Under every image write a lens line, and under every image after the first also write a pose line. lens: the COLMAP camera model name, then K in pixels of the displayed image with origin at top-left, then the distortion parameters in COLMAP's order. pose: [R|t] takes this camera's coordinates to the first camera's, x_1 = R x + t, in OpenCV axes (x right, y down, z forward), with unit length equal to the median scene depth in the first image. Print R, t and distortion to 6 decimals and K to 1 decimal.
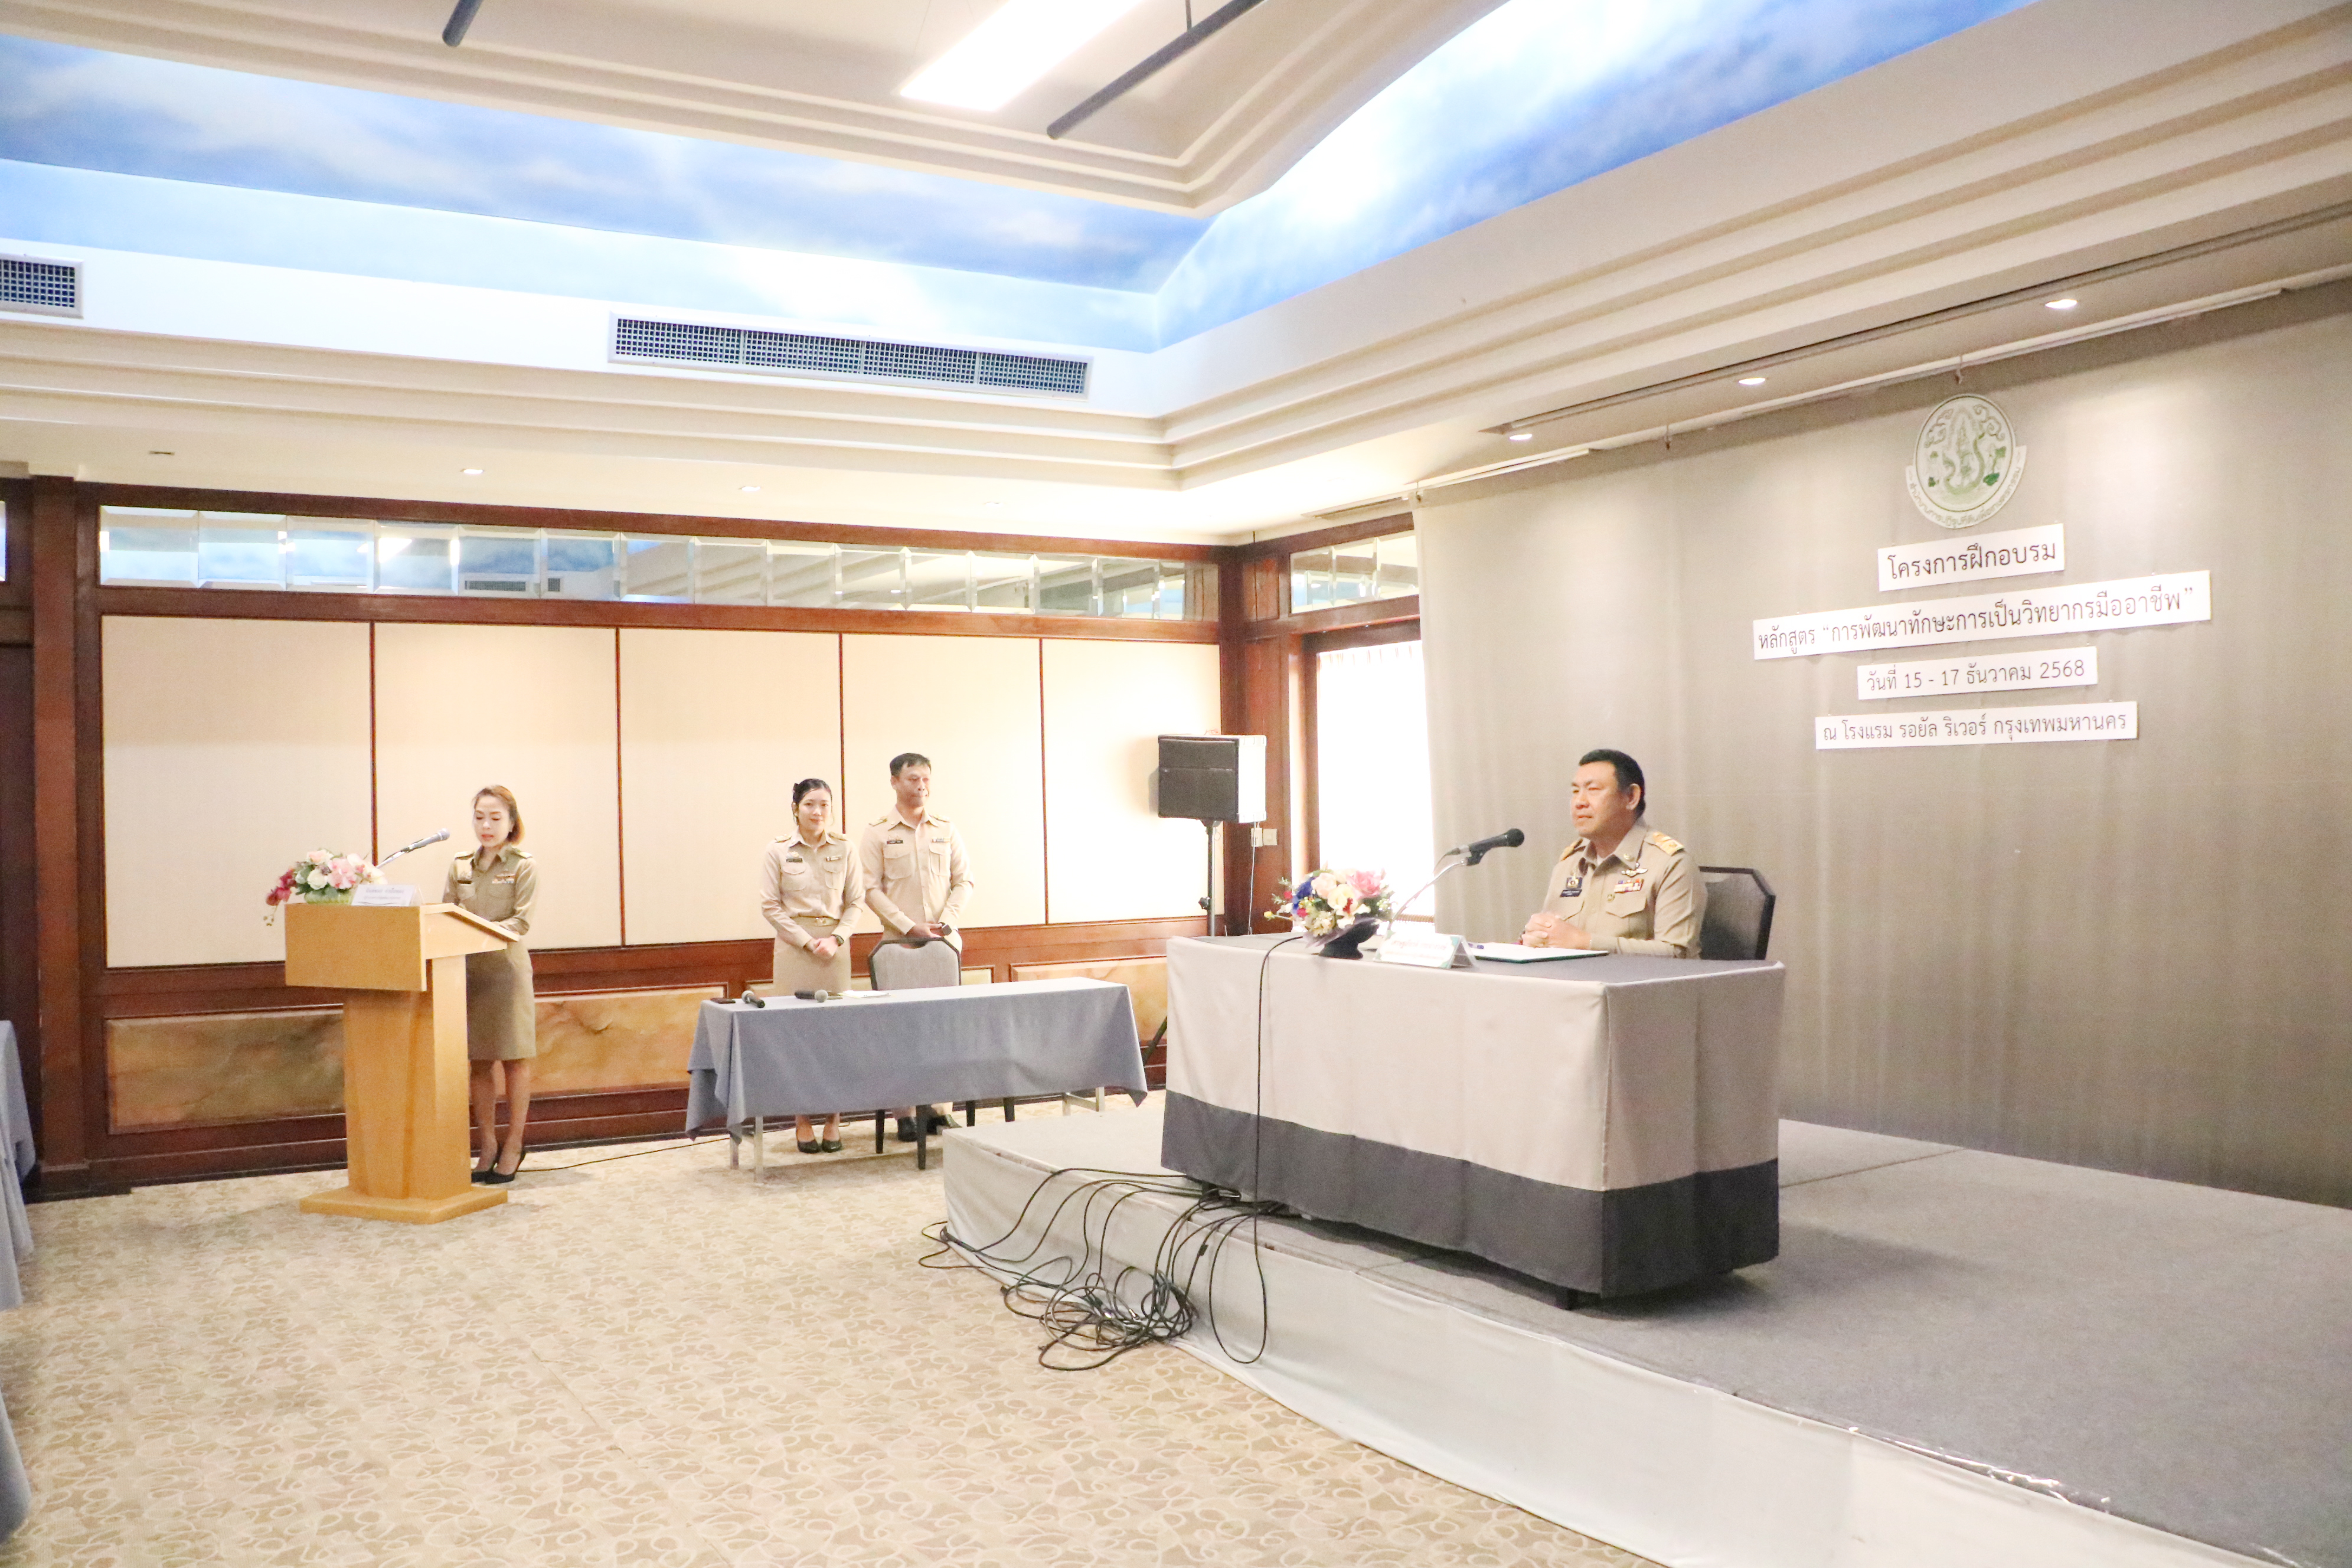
lens RADIAL K [[1928.7, 0, 1176.0], [0, 1928.7, 784.0], [0, 0, 1]] dist [-0.100213, 0.000141]
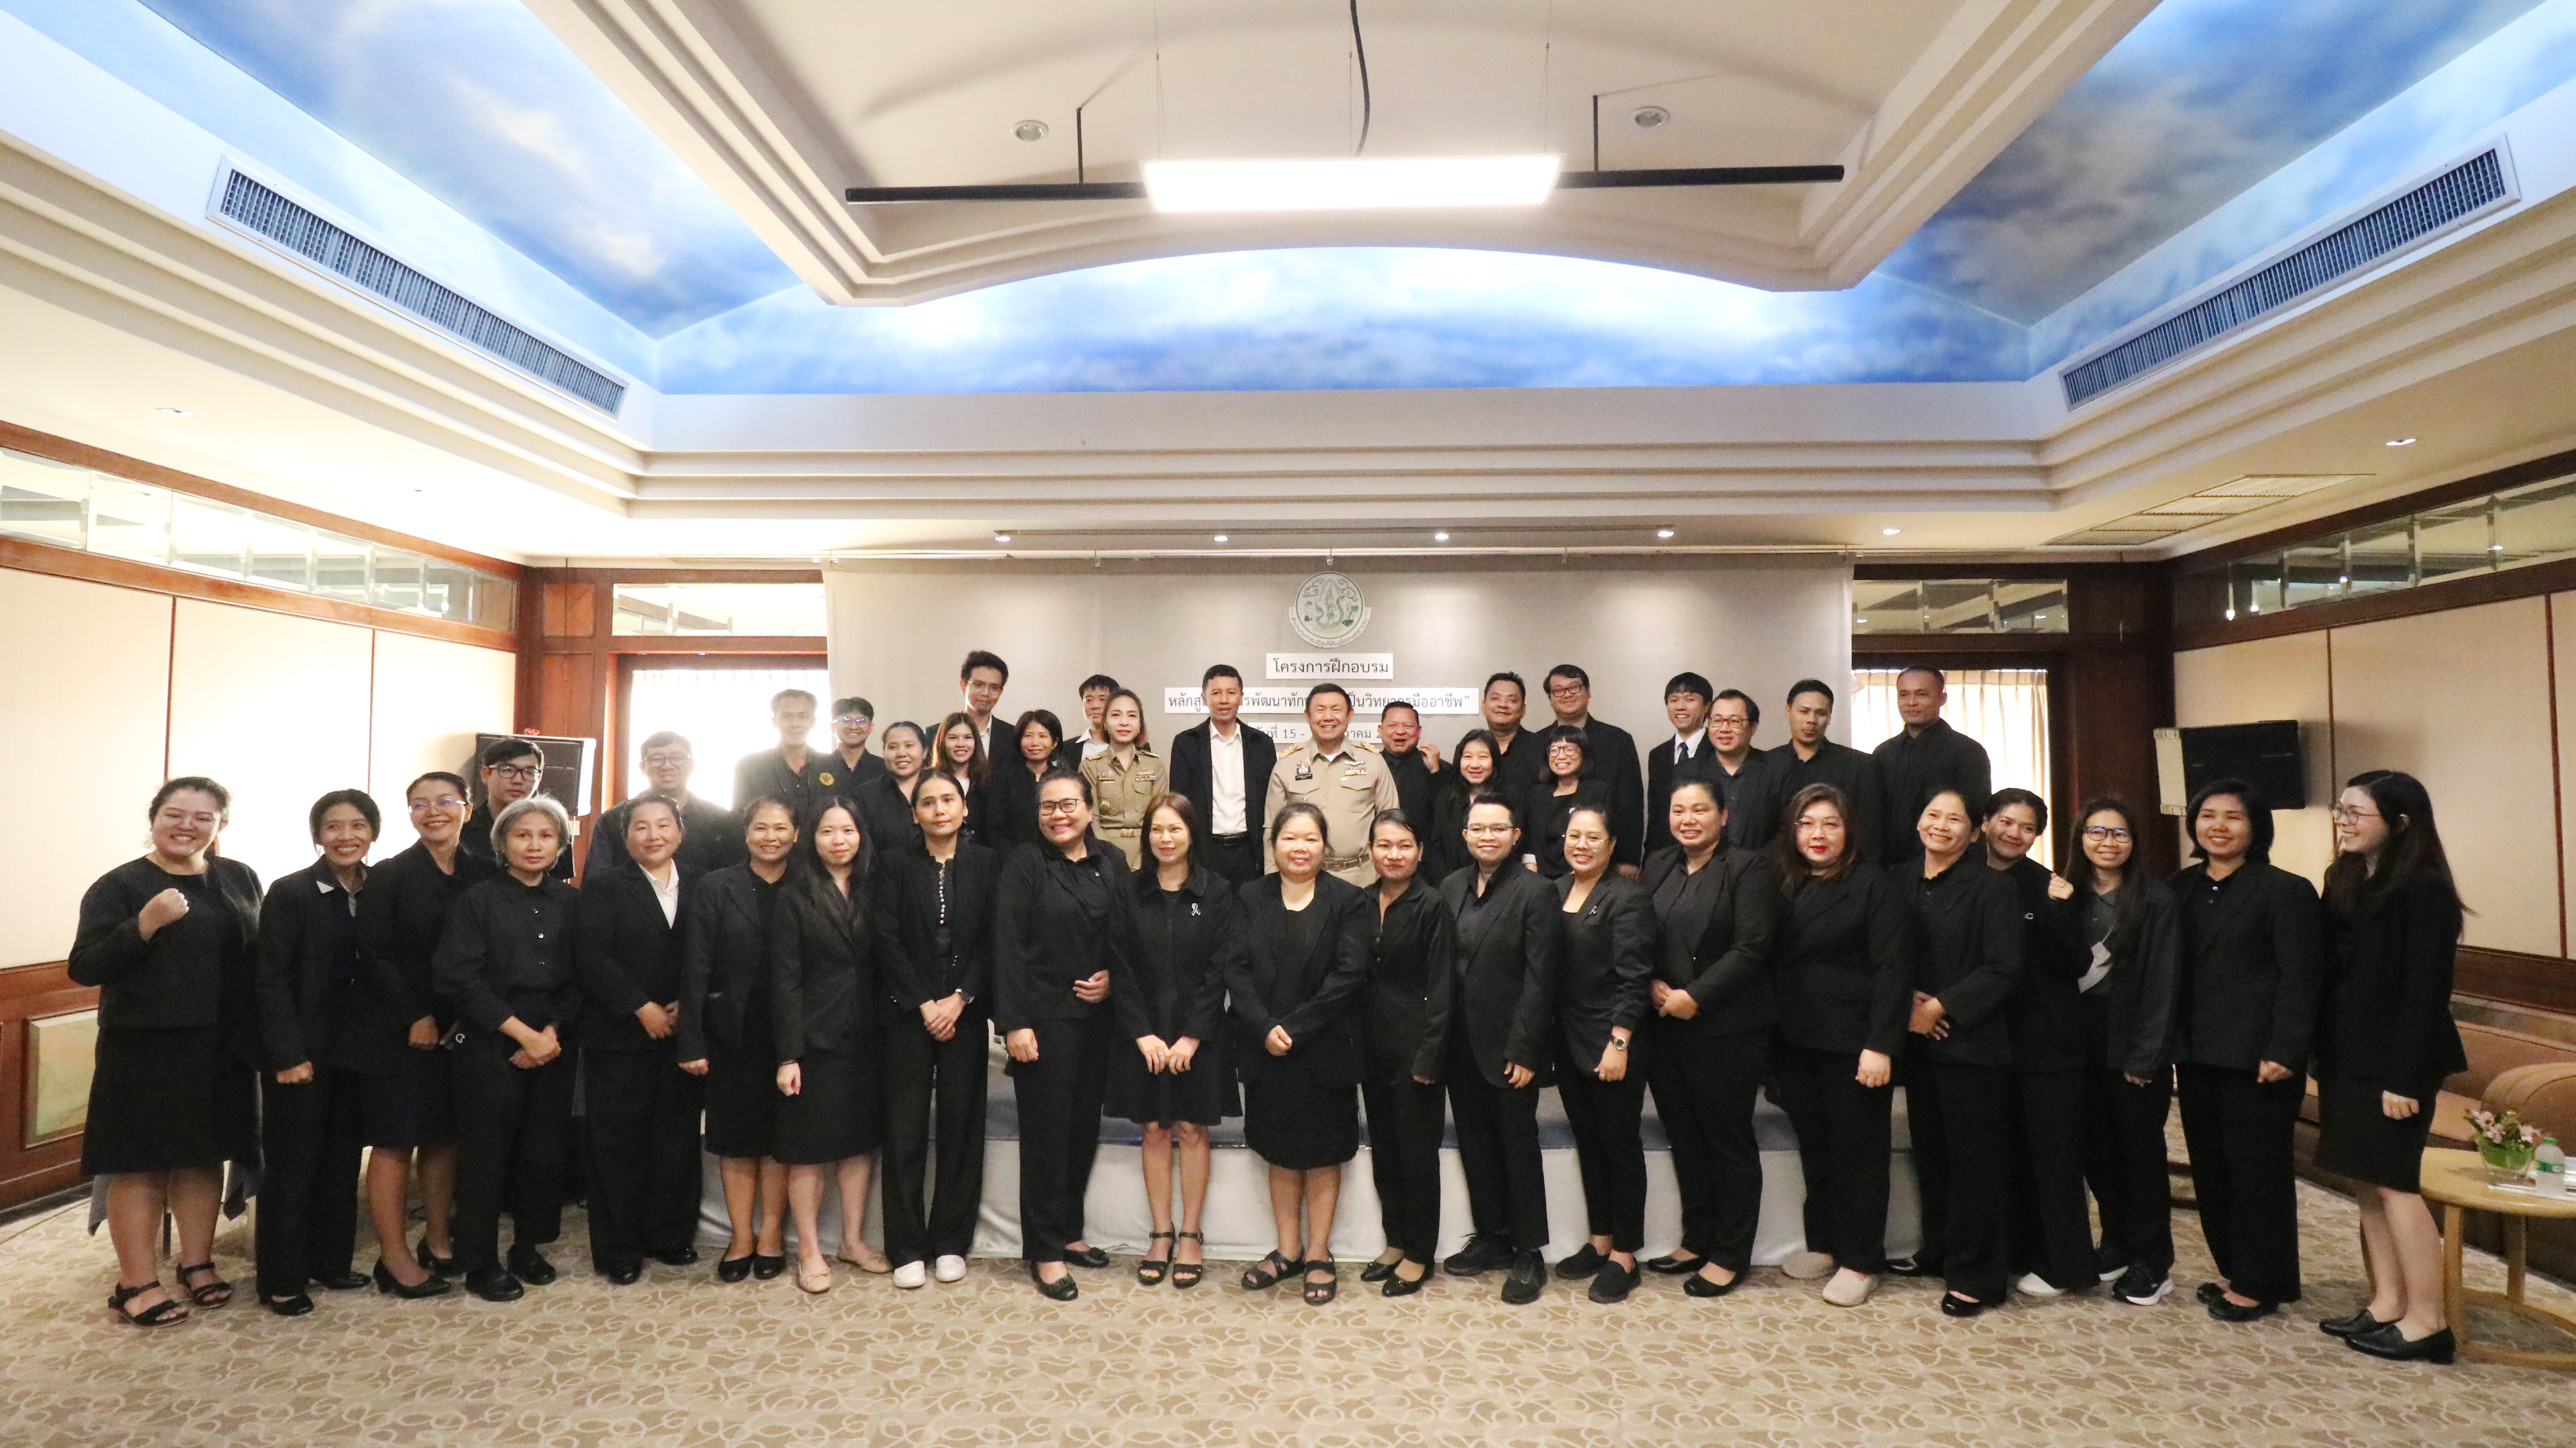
lens RADIAL K [[1205.0, 0, 1288.0], [0, 1205.0, 724.0], [0, 0, 1]] dist [-0.001245, -0.000208]
pose [[0.543686, 0.063687, 0.836869, -0.400976], [-0.020238, 0.997822, -0.062788, 0.003072], [-0.839045, 0.017200, 0.543790, 0.331679]]
